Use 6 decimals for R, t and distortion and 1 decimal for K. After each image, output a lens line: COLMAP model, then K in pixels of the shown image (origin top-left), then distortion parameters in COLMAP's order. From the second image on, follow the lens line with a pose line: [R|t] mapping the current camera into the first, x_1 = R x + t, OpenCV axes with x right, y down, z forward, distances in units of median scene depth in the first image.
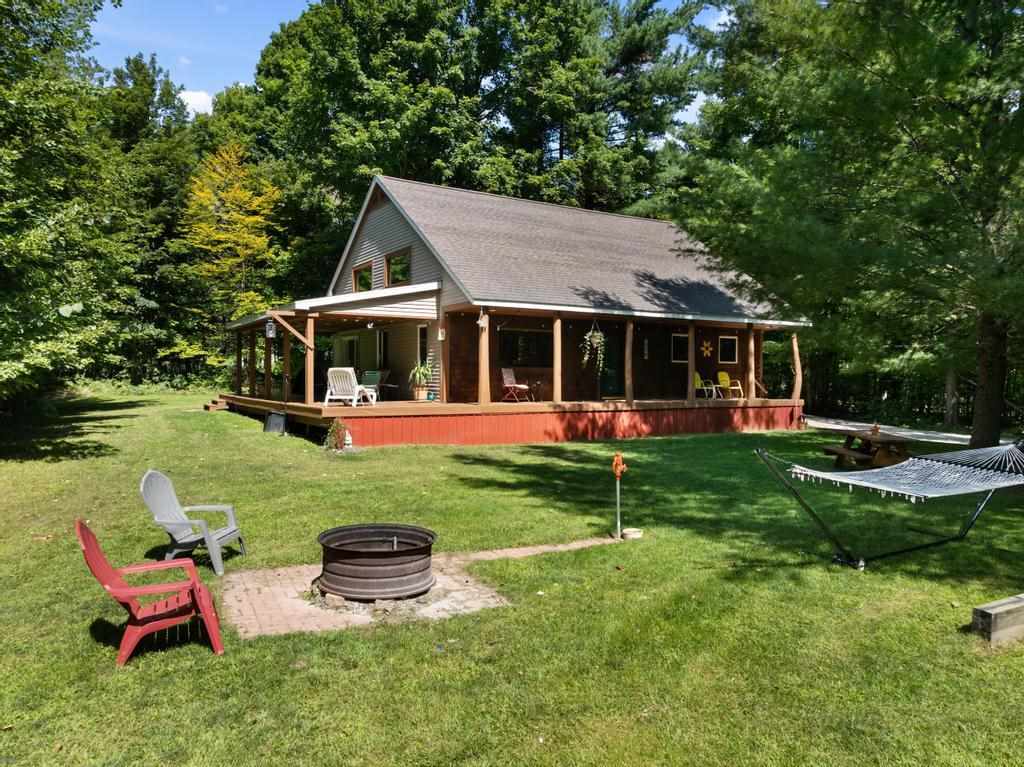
lens RADIAL K [[737.4, 0, 512.0], [0, 737.4, 383.5], [0, 0, 1]] dist [0.000483, -0.003352]
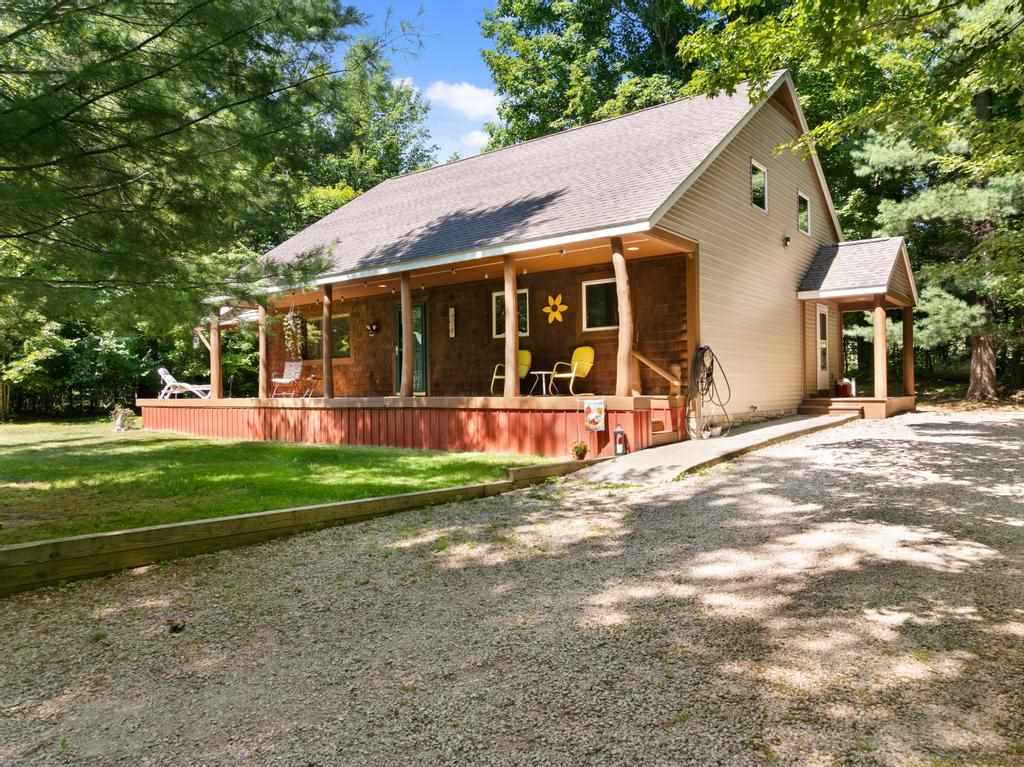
lens RADIAL K [[737.4, 0, 512.0], [0, 737.4, 383.5], [0, 0, 1]] dist [0.000483, -0.003352]
pose [[0.324844, -0.016336, -0.945627, 0.926965], [0.008804, 0.999860, -0.014249, 0.022303], [0.945727, -0.003697, 0.324942, 0.907721]]
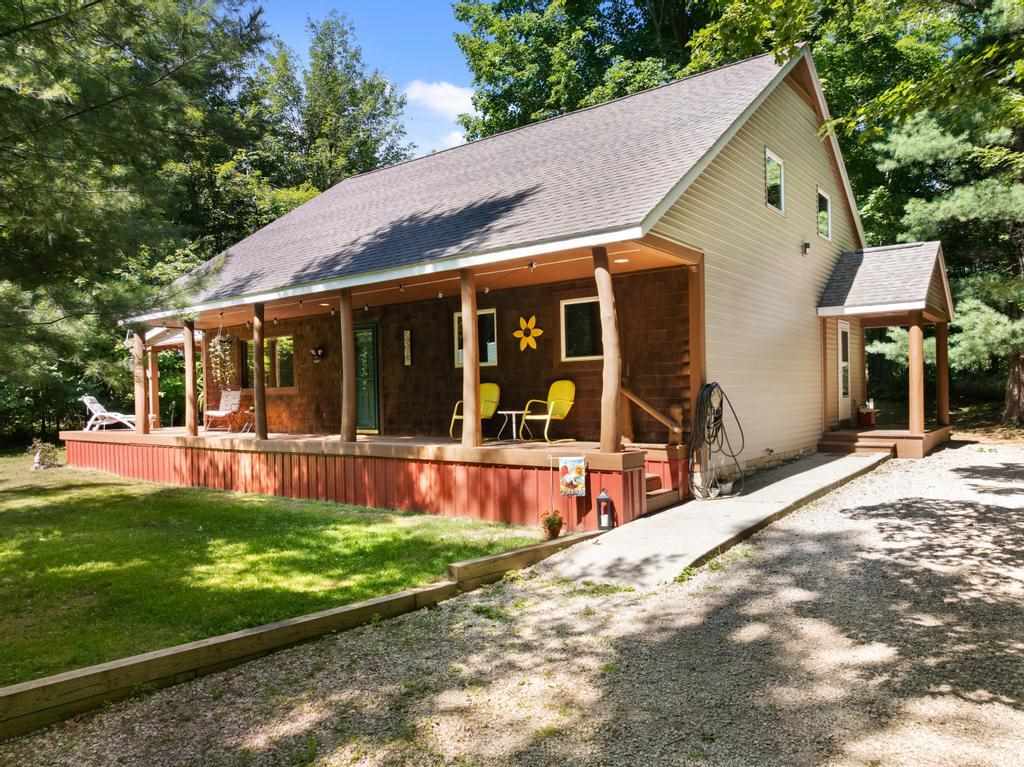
lens RADIAL K [[747.0, 0, 508.9], [0, 747.0, 398.5], [0, 0, 1]] dist [-0.008228, 0.000385]
pose [[0.328161, -0.005645, -0.944605, 0.827402], [0.015734, 0.999876, -0.000509, -0.006149], [0.944491, -0.014695, 0.328209, 0.966275]]
